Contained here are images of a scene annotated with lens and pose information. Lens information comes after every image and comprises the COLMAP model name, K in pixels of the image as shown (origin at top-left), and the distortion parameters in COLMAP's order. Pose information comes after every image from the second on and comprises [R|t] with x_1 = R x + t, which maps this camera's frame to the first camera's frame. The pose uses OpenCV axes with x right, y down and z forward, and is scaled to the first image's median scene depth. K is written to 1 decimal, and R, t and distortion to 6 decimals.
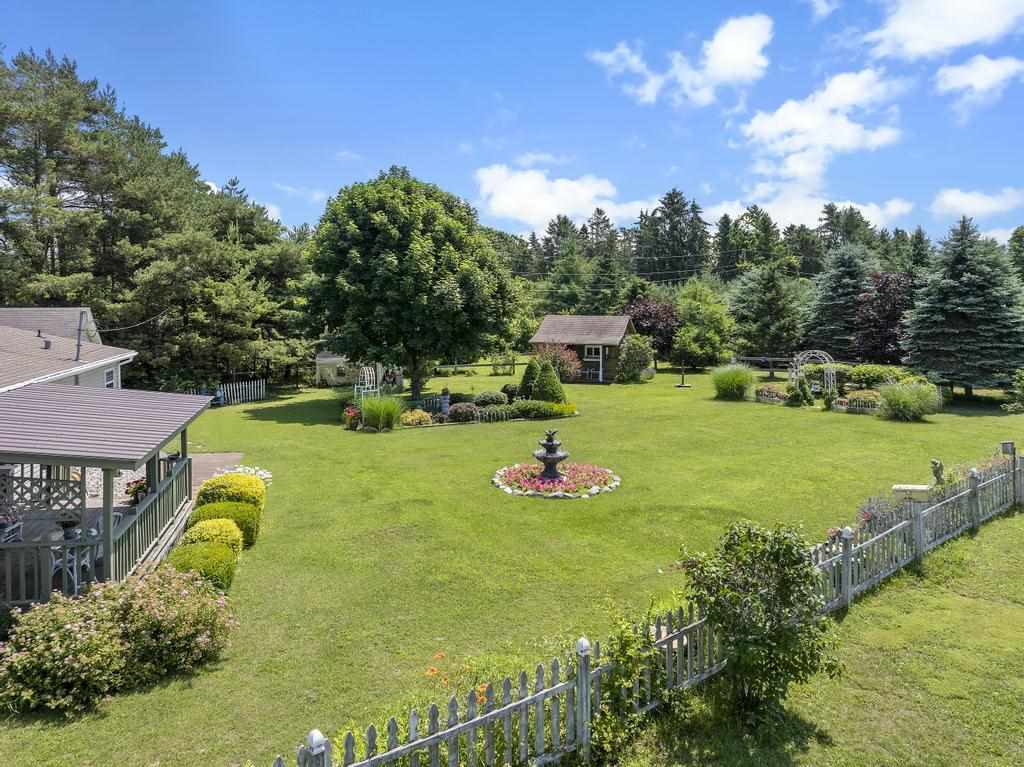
lens RADIAL K [[713.9, 0, 511.7], [0, 713.9, 360.6], [0, 0, 1]] dist [-0.041405, 0.000404]
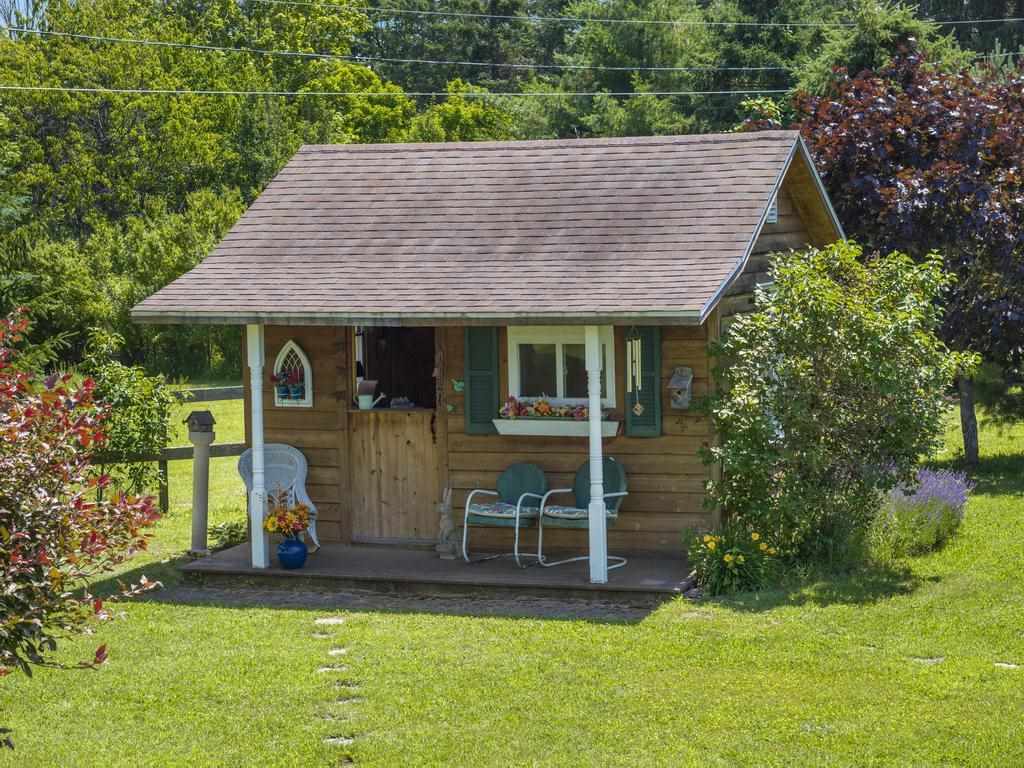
lens RADIAL K [[2093.1, 0, 512.0], [0, 2093.1, 384.0], [0, 0, 1]] dist [-0.669751, 0.015012]
pose [[0.999305, -0.025297, -0.027375, 0.119465], [0.025288, 0.999680, -0.000673, -0.010170], [0.027384, -0.000019, 0.999625, 0.580695]]
